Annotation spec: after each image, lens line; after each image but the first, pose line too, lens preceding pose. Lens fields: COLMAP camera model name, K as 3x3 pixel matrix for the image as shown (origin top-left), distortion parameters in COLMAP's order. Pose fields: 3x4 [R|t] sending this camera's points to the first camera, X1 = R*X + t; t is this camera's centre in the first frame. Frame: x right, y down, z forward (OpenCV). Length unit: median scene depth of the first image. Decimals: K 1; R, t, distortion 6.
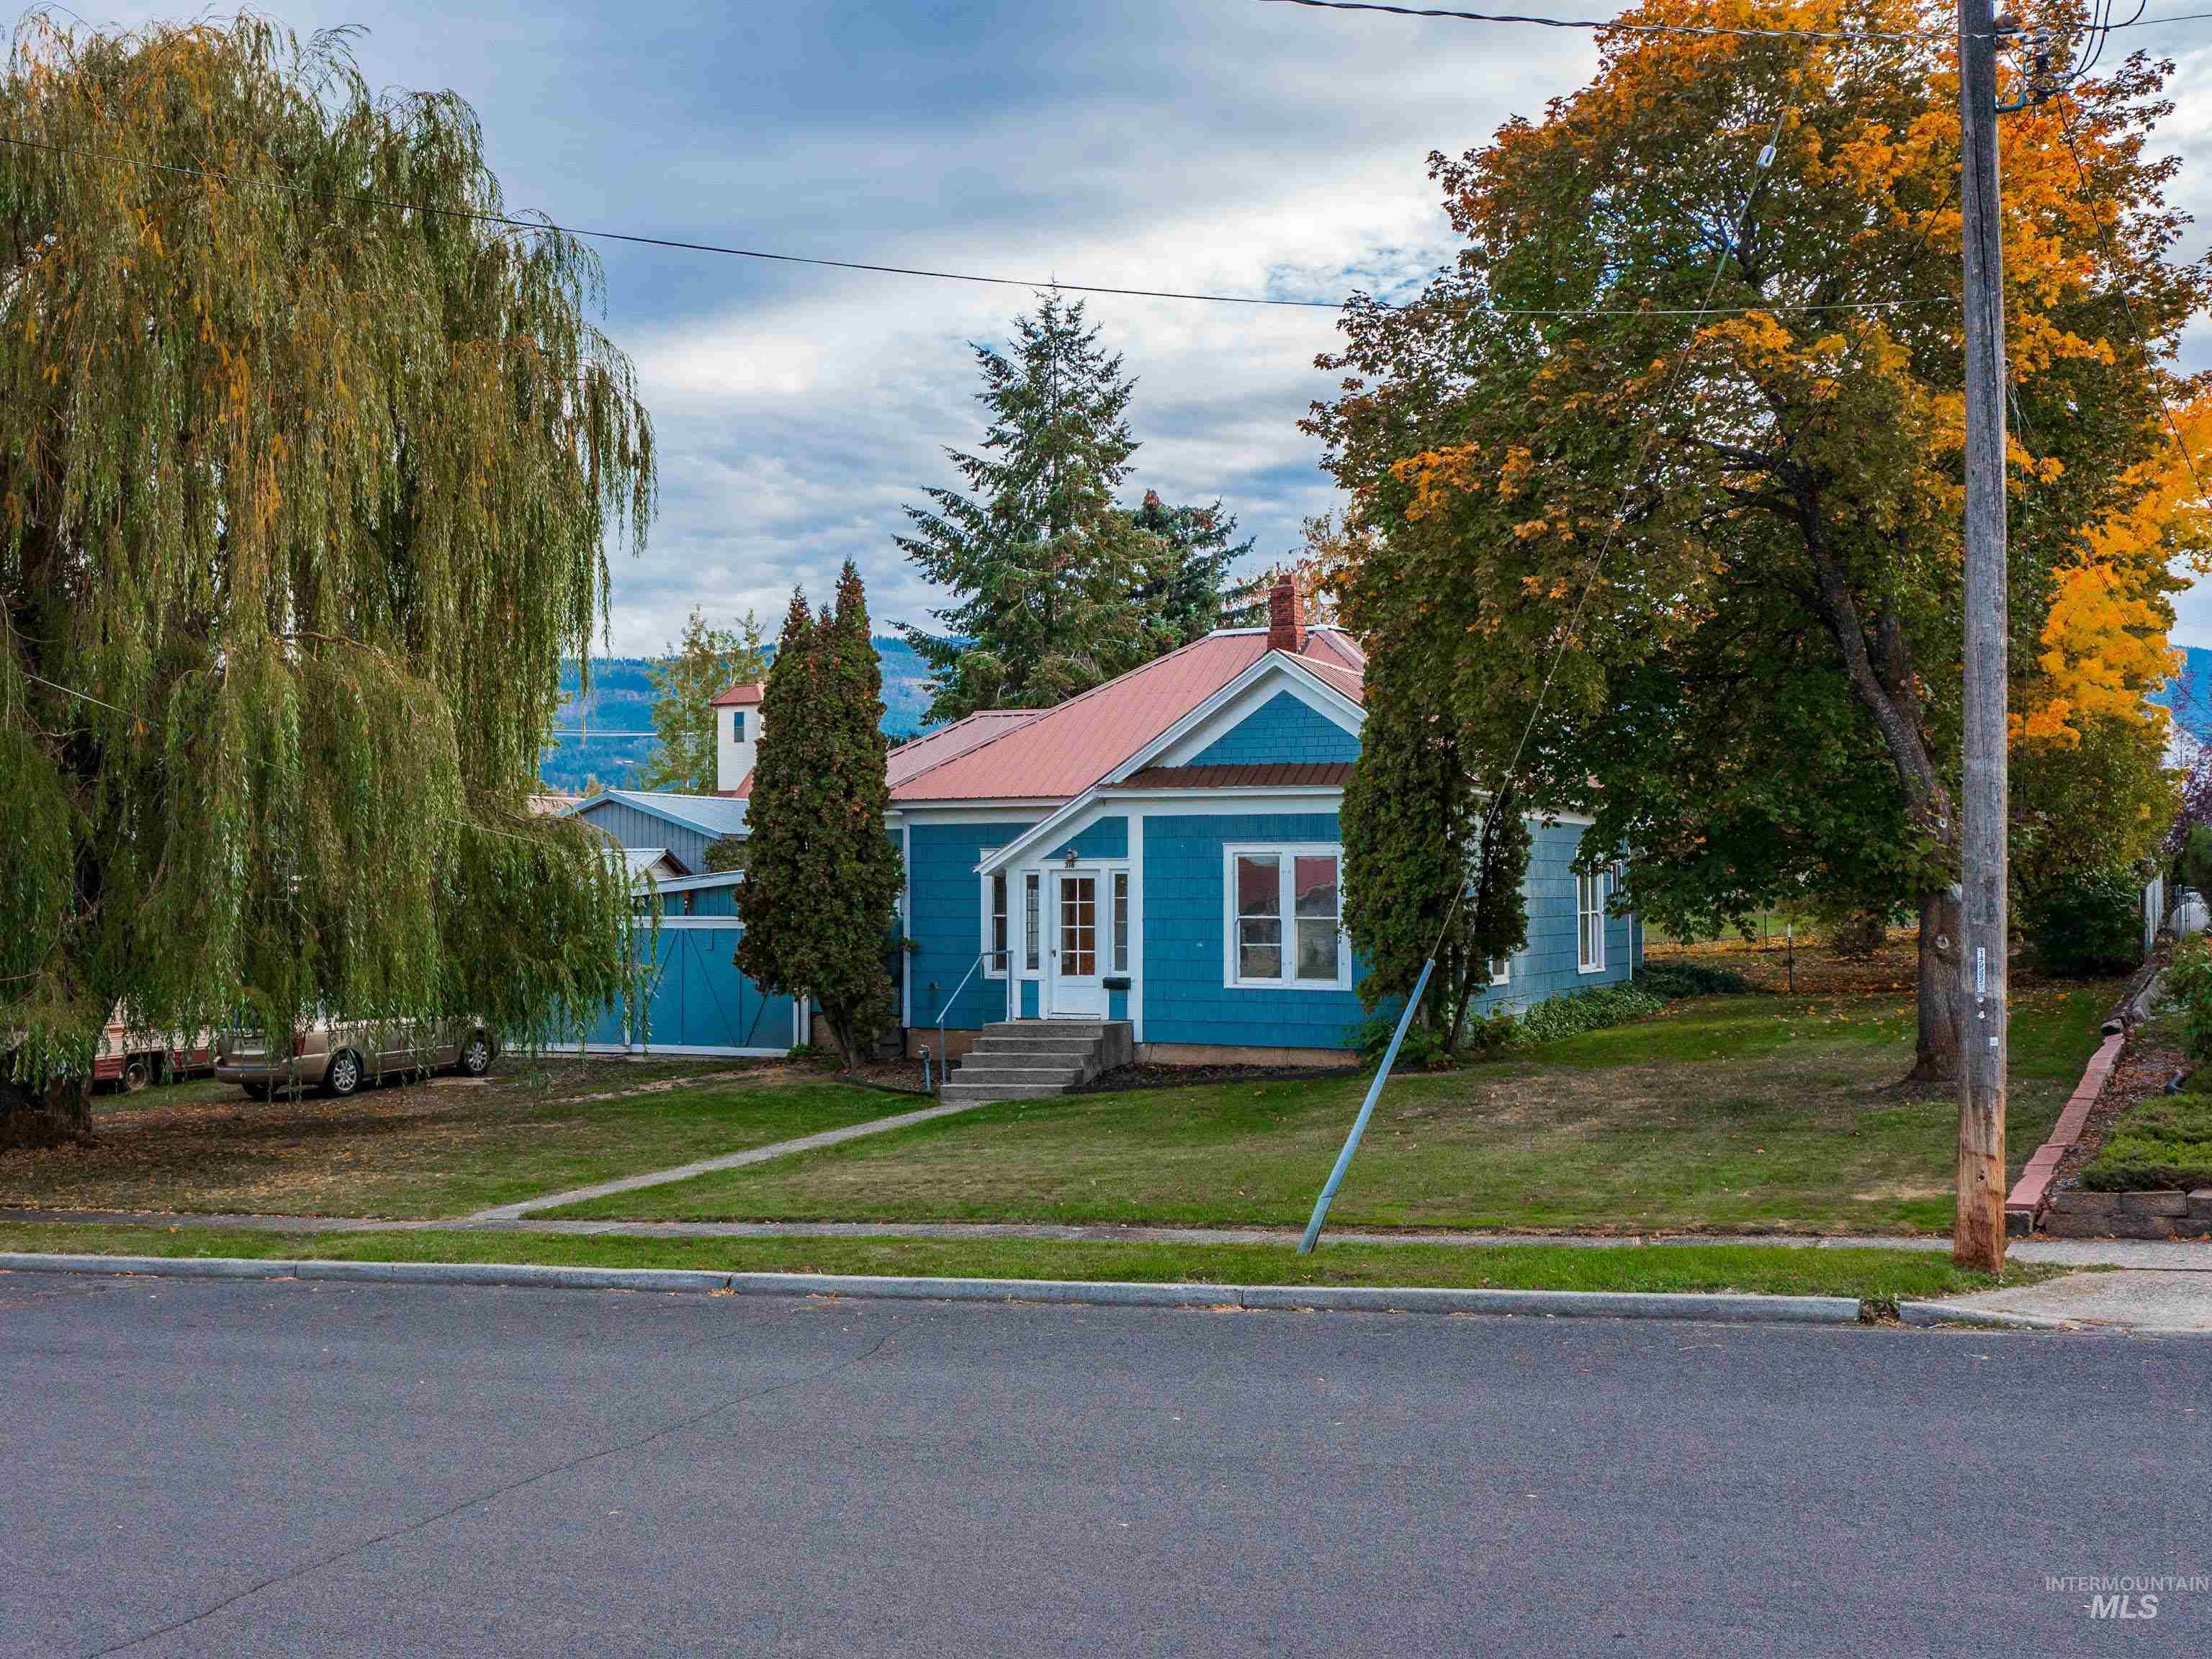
lens RADIAL K [[2104.3, 0, 1100.8], [0, 2104.3, 840.0], [0, 0, 1]] dist [0.003520, 0.000000]
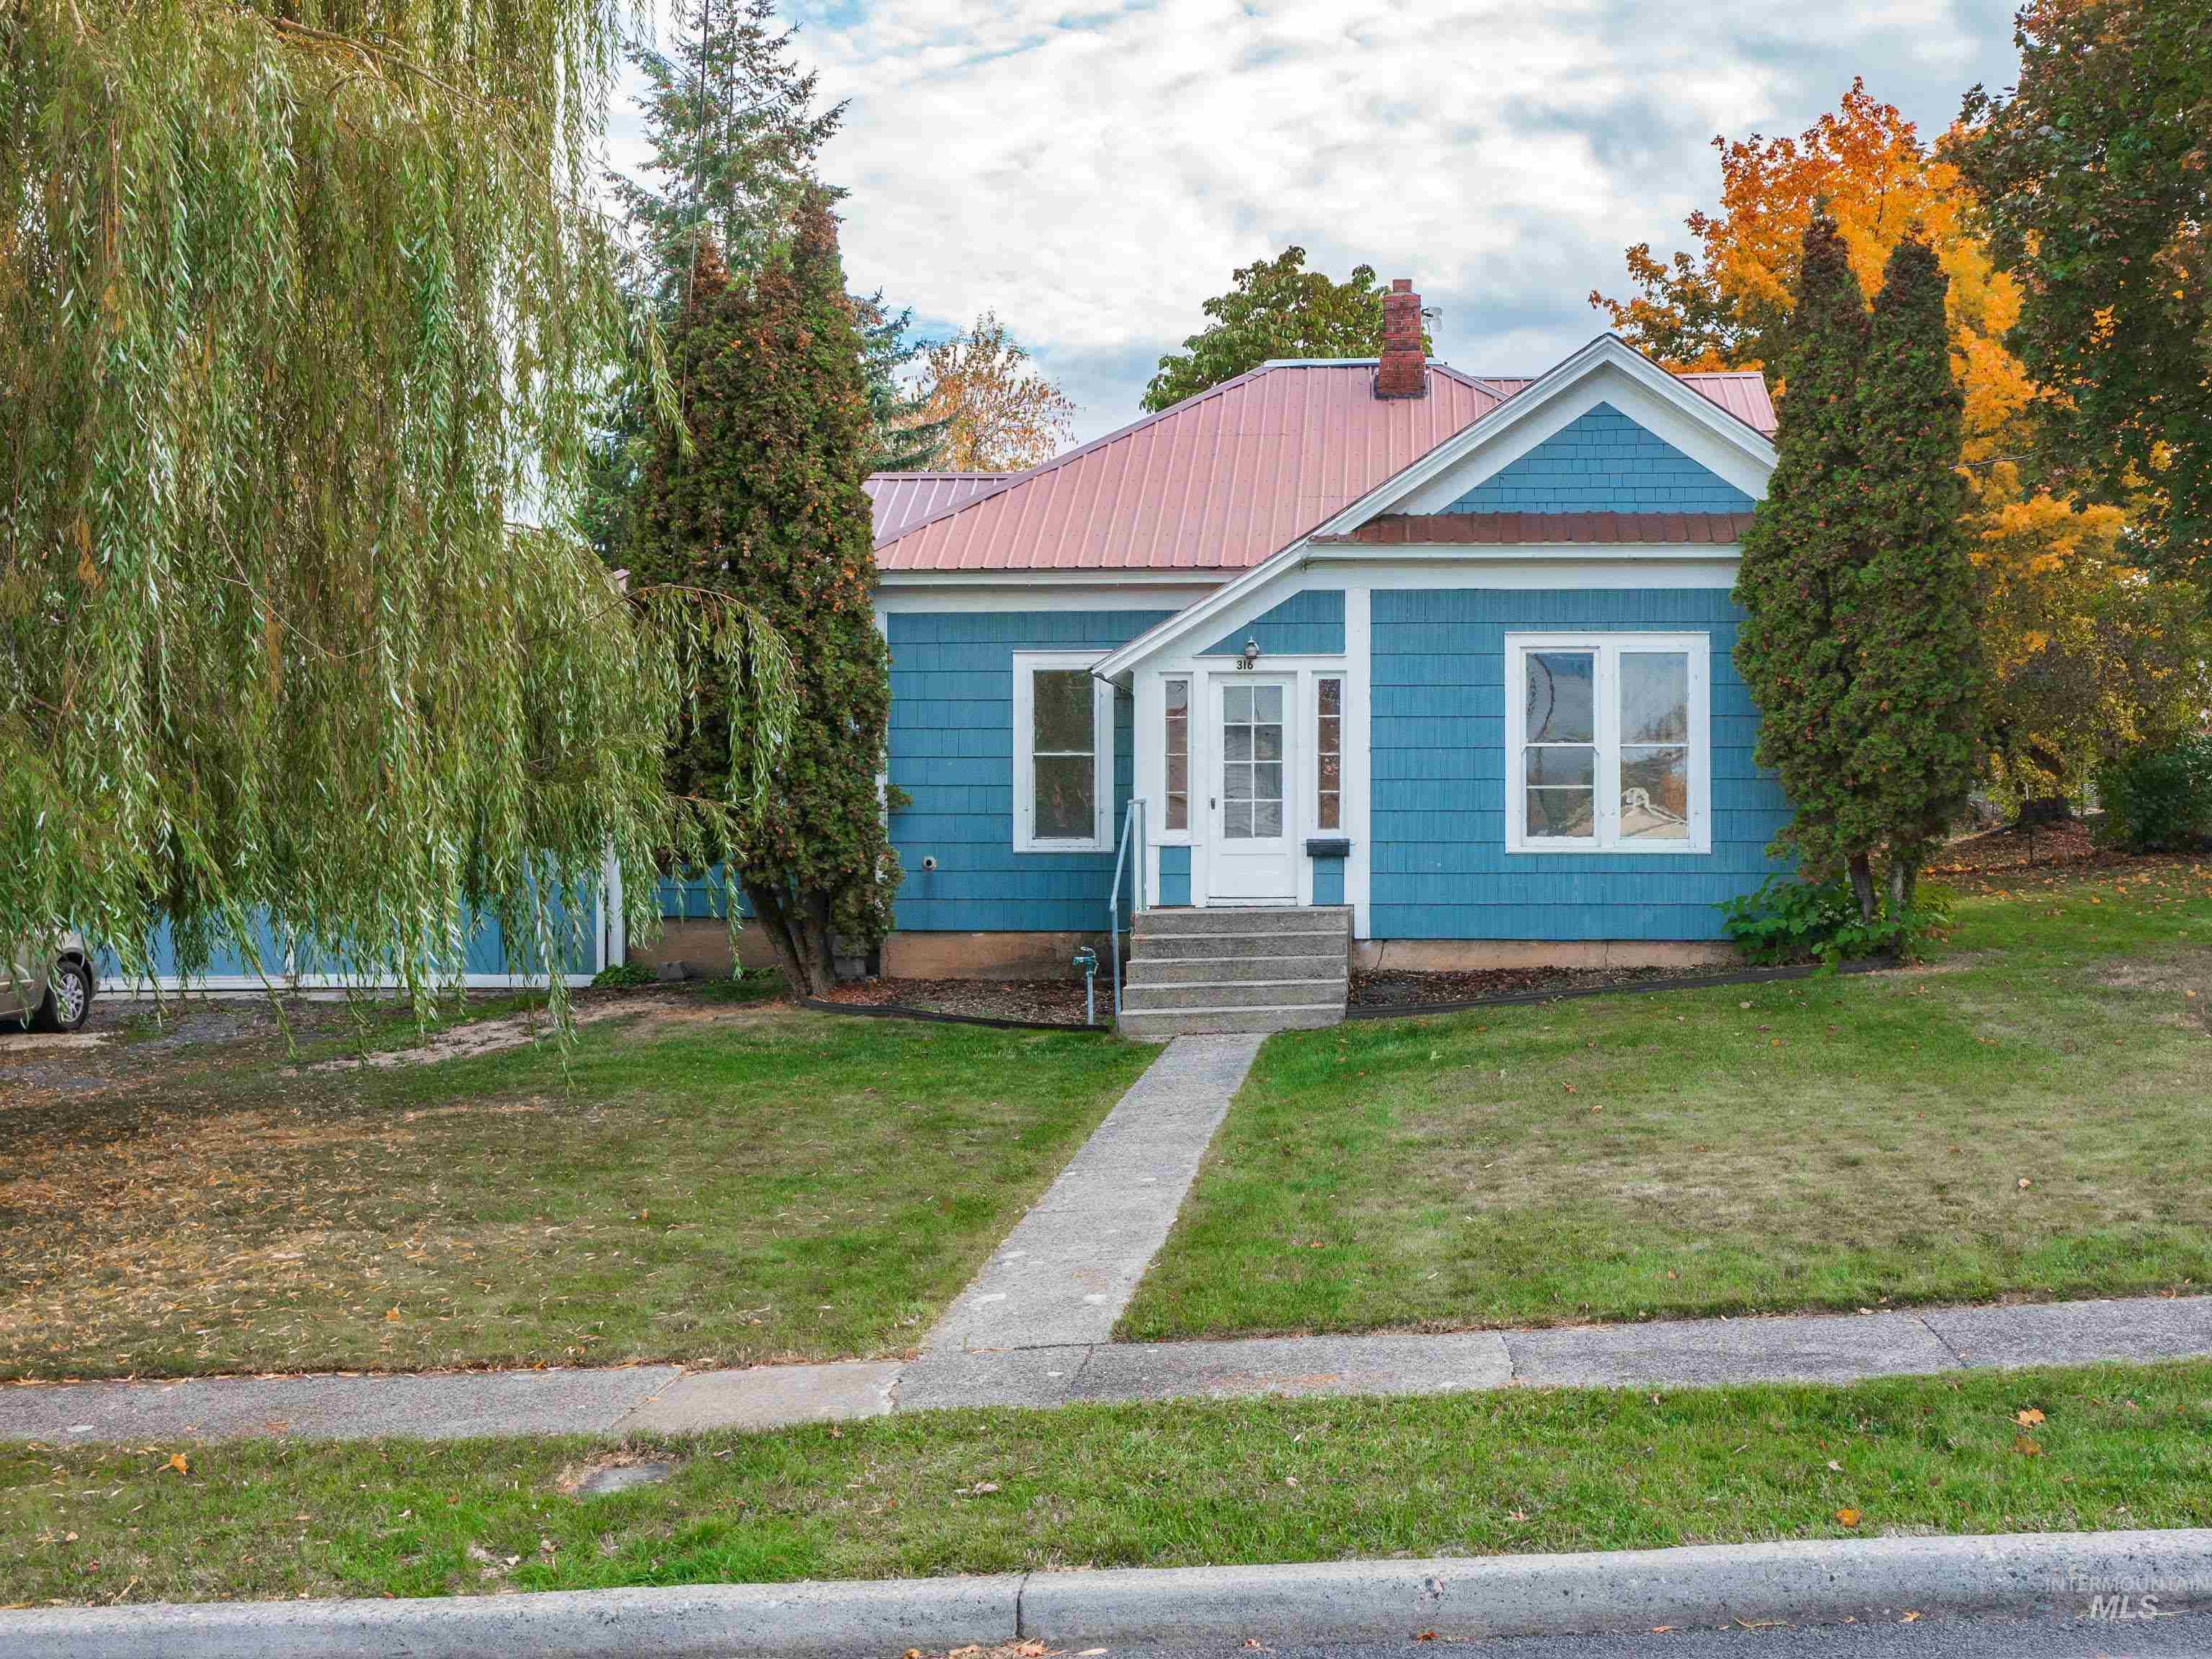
lens RADIAL K [[2104.3, 0, 1110.6], [0, 2104.3, 811.3], [0, 0, 1]] dist [0.003520, 0.000000]
pose [[0.932825, 0.004819, 0.360297, -0.283977], [-0.009520, 0.999891, 0.011275, 0.049682], [-0.360204, -0.013948, 0.932769, 0.419136]]
